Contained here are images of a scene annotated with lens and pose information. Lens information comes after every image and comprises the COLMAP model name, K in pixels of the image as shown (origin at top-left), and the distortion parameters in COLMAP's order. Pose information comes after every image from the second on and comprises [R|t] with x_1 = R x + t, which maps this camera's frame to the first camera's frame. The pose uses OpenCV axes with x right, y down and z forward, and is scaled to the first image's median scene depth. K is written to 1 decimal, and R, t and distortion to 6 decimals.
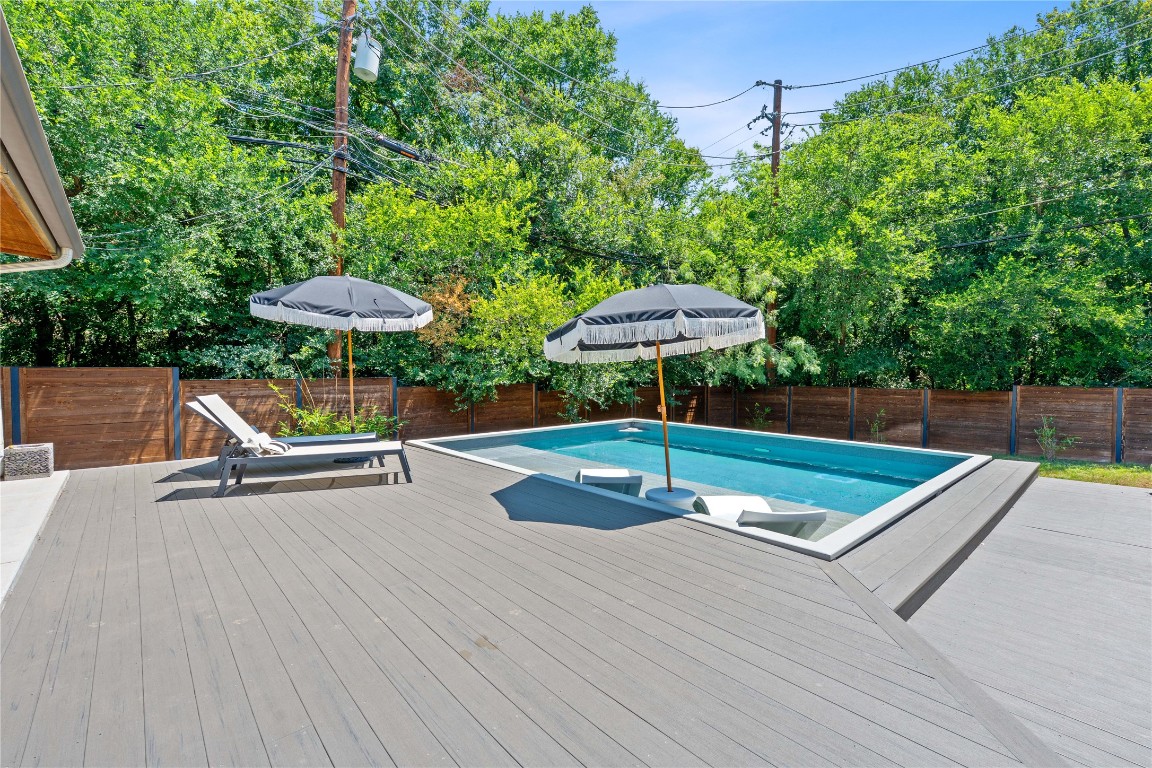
lens RADIAL K [[509.5, 0, 573.9], [0, 509.5, 382.1], [0, 0, 1]] dist [-0.000891, -0.001949]
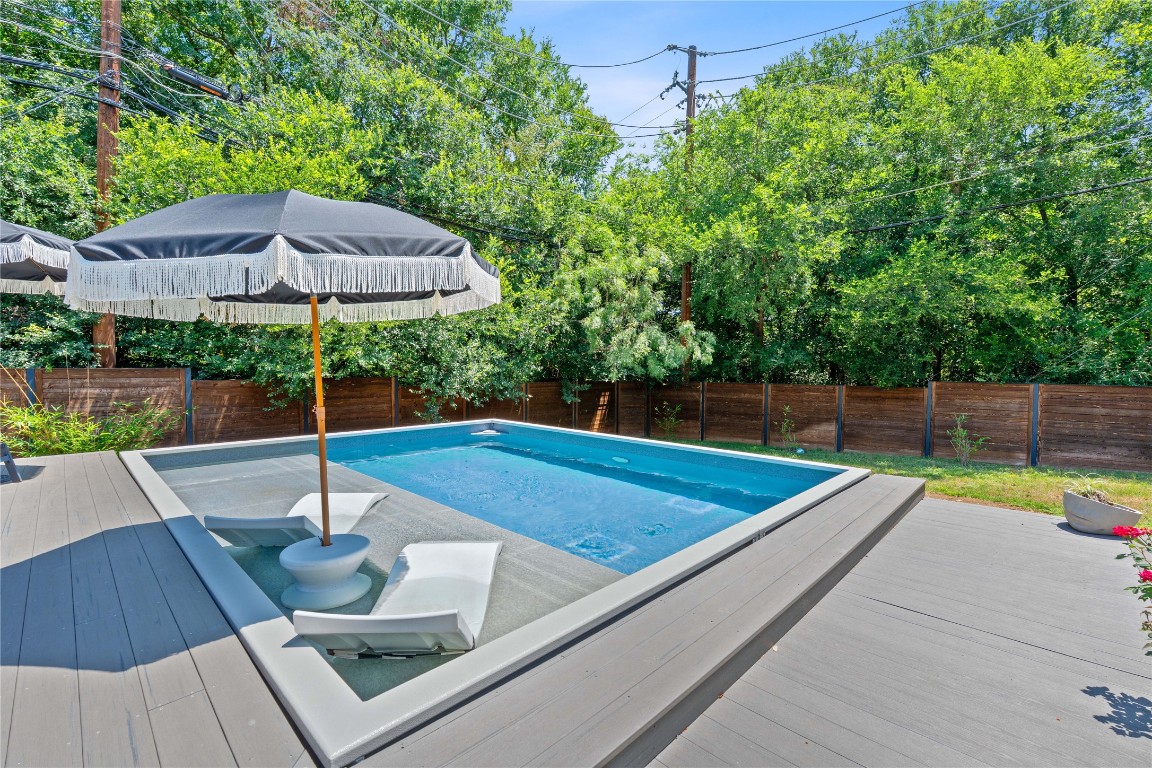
lens RADIAL K [[509.5, 0, 577.6], [0, 509.5, 379.6], [0, 0, 1]] dist [-0.000891, -0.001949]
pose [[0.997112, 0.004114, 0.075833, 0.169205], [-0.004270, 0.999989, 0.001901, 0.004305], [-0.075824, -0.002219, 0.997119, 0.137614]]
